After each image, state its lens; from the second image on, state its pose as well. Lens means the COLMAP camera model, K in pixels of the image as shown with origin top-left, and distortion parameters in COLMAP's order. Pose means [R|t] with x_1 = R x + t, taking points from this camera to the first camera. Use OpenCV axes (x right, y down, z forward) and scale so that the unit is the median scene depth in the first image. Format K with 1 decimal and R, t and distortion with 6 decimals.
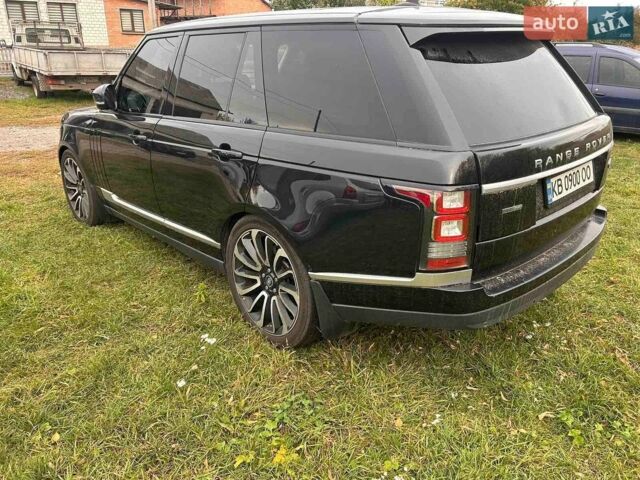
lens RADIAL K [[485.9, 0, 319.4], [0, 485.9, 239.5], [0, 0, 1]] dist [0.032716, -0.019065]
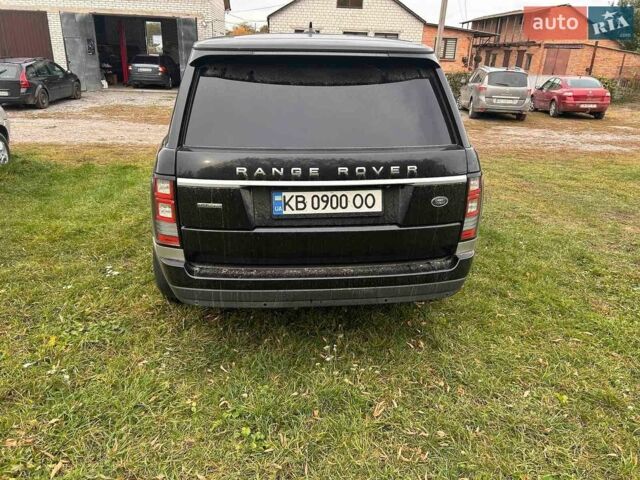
lens RADIAL K [[485.9, 0, 319.9], [0, 485.9, 241.0], [0, 0, 1]] dist [0.032716, -0.019065]
pose [[0.796949, 0.222840, -0.561439, 1.156659], [-0.247624, 0.968300, 0.032830, -0.076110], [0.550958, 0.112861, 0.826866, 0.182539]]
